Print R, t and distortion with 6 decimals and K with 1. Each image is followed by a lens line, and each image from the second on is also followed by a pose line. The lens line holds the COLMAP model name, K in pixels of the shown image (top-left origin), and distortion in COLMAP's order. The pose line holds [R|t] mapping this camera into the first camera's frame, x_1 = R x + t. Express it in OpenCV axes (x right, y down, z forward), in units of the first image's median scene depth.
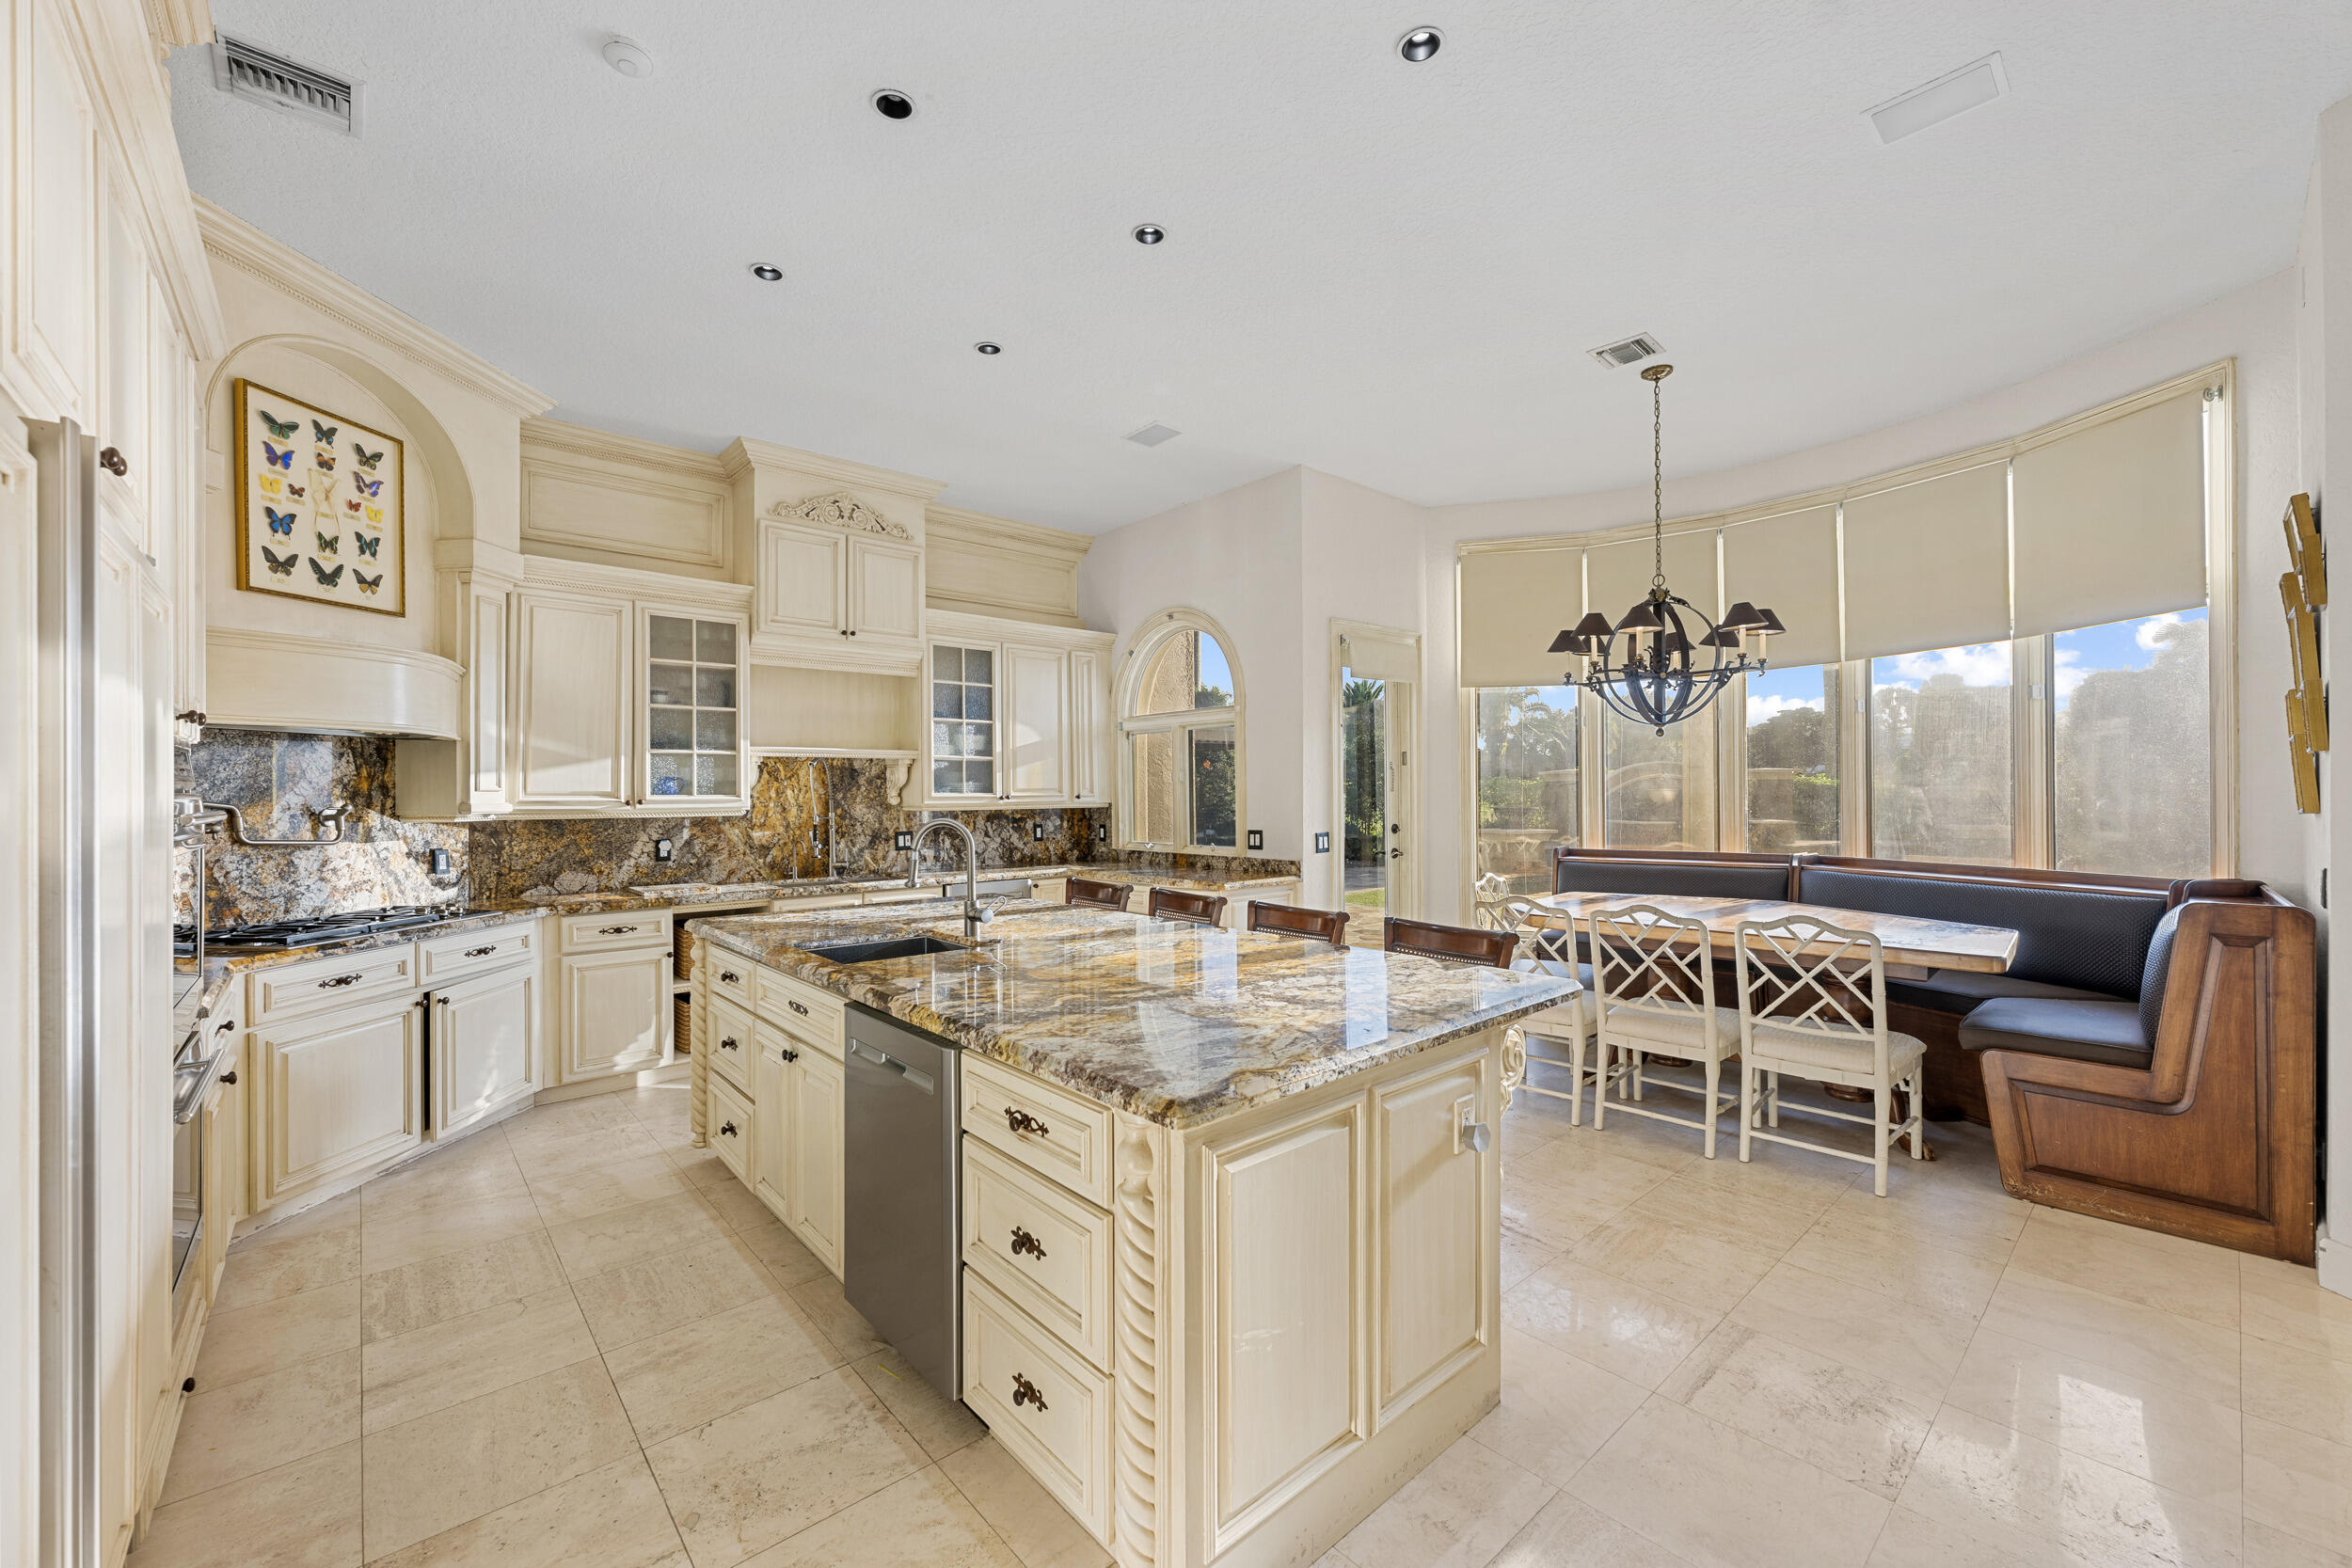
lens RADIAL K [[938.8, 0, 1184.6], [0, 938.8, 785.2], [0, 0, 1]] dist [0.007531, 0.000217]
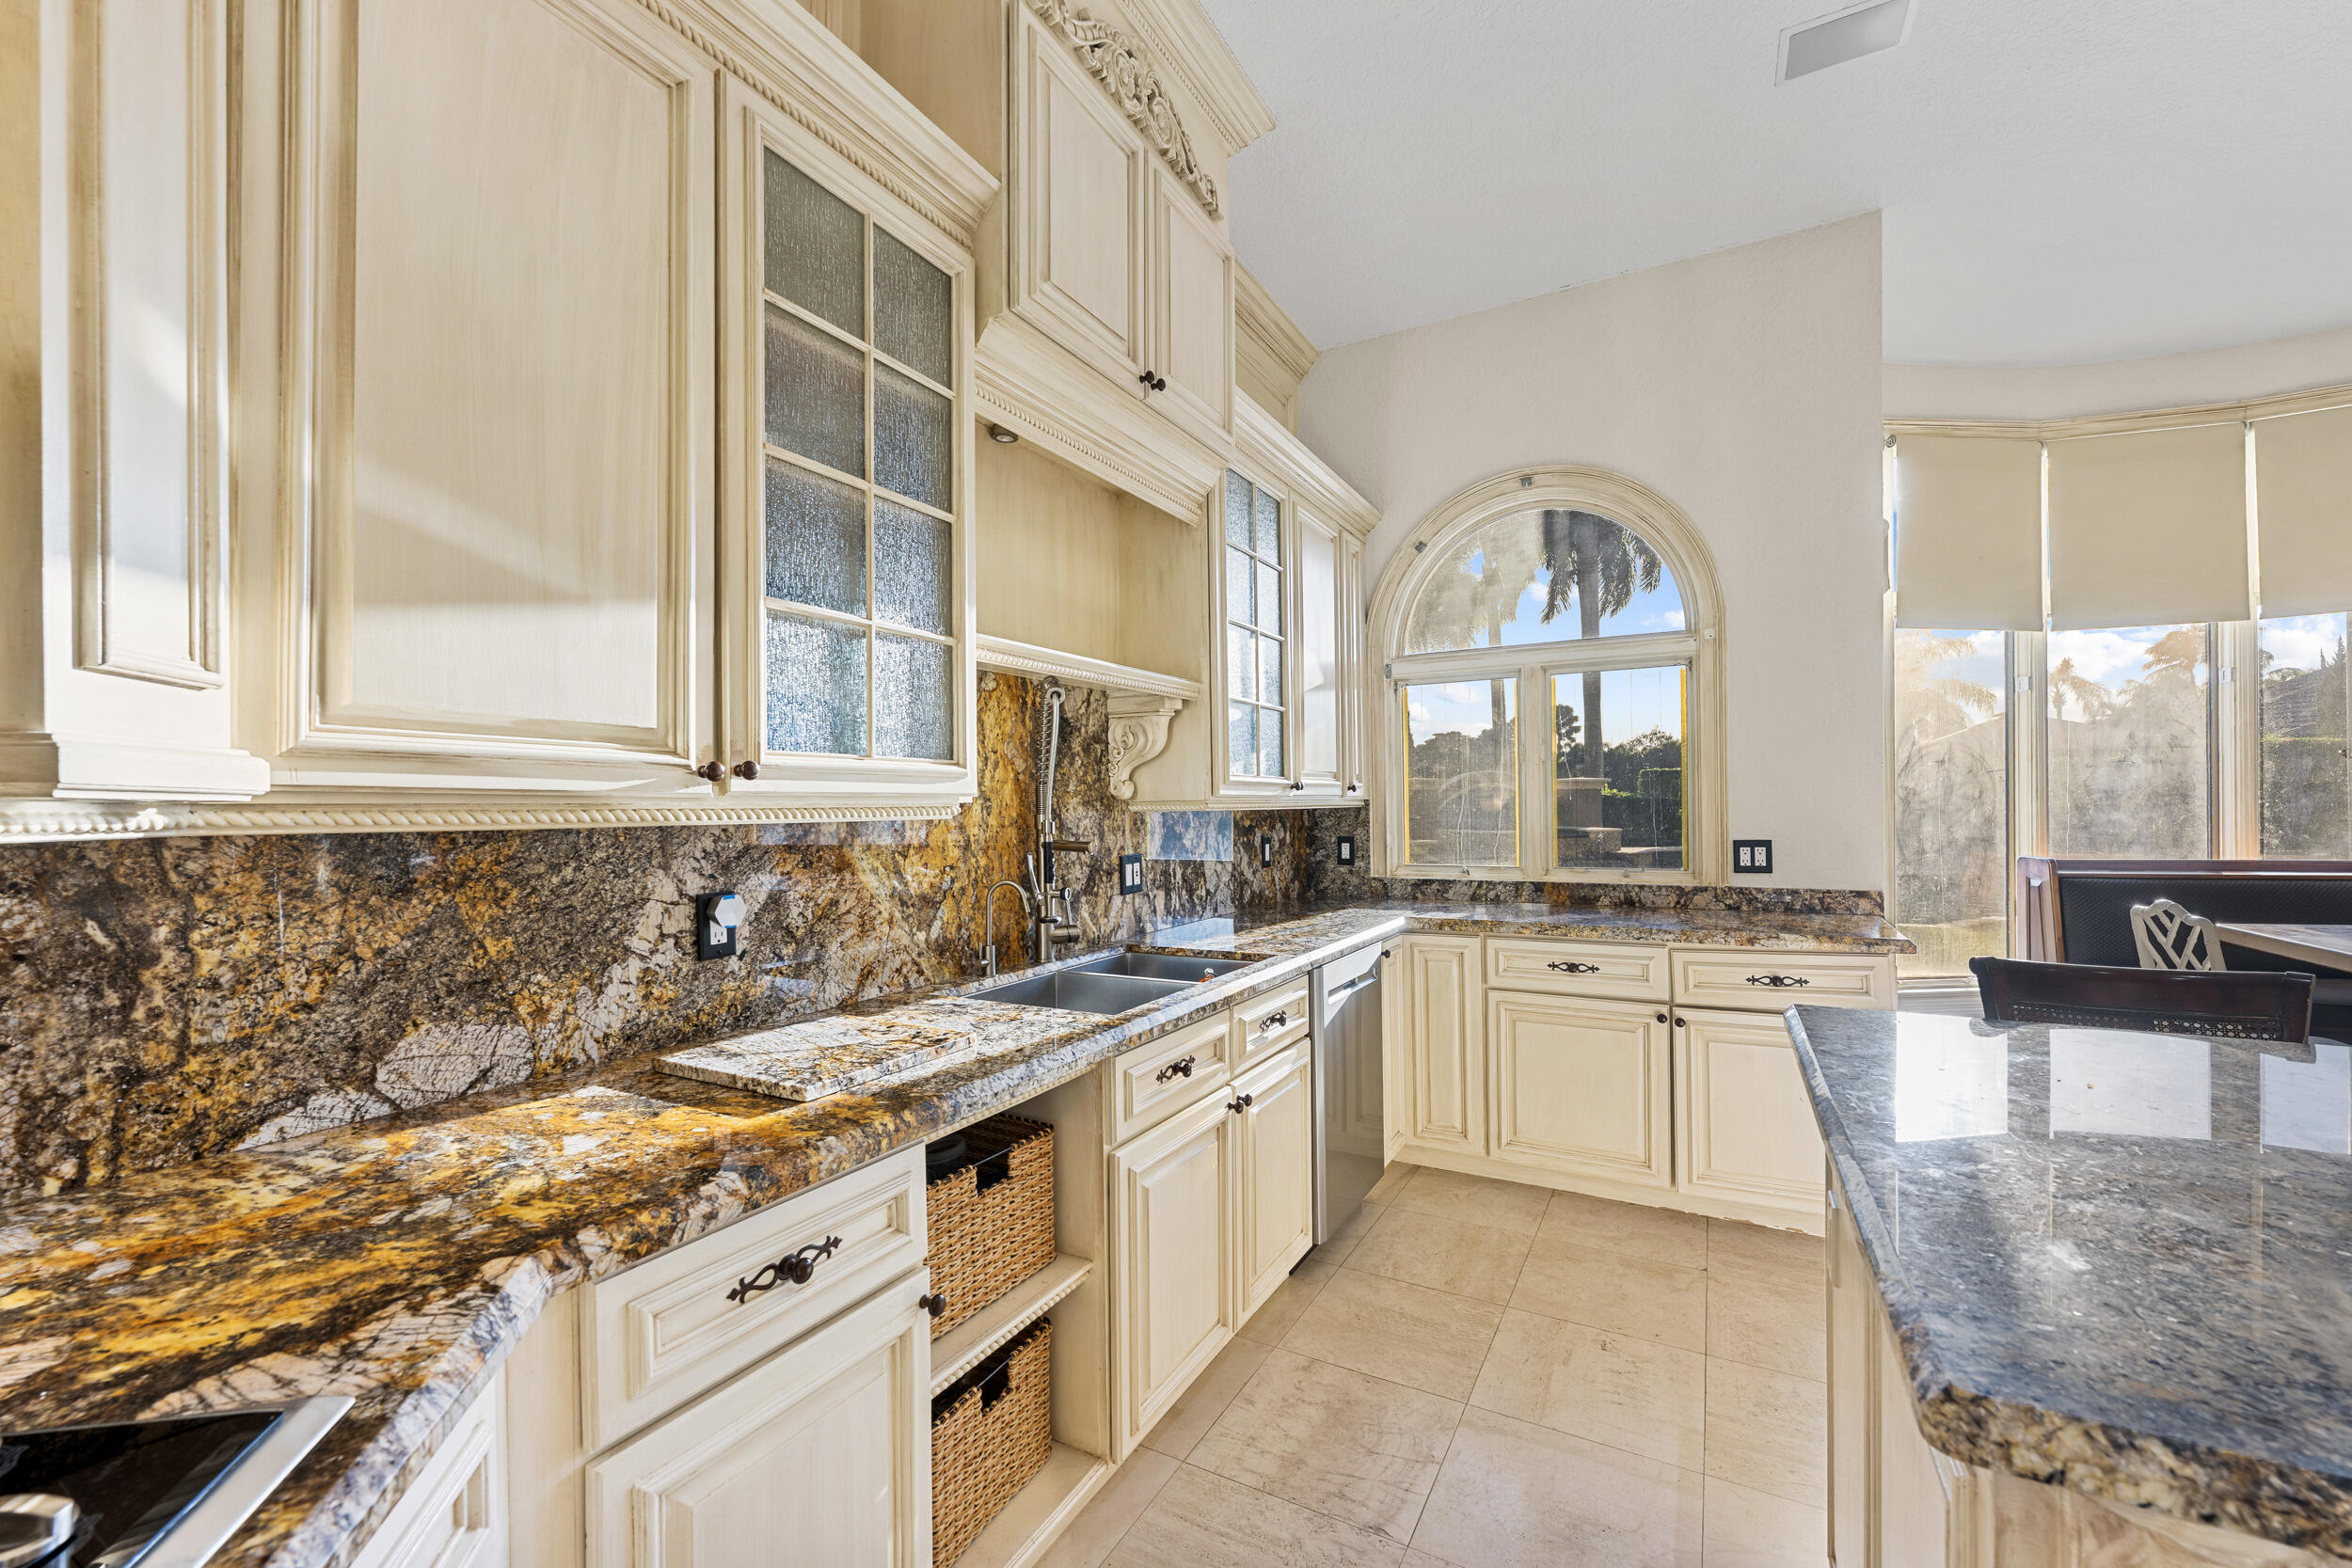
lens RADIAL K [[938.8, 0, 1177.9], [0, 938.8, 800.5], [0, 0, 1]] dist [0.007531, 0.000217]
pose [[0.941043, -0.000689, 0.338287, -0.514337], [0.001354, 0.999998, -0.001728, 0.026275], [-0.338285, 0.002084, 0.941041, 0.635770]]
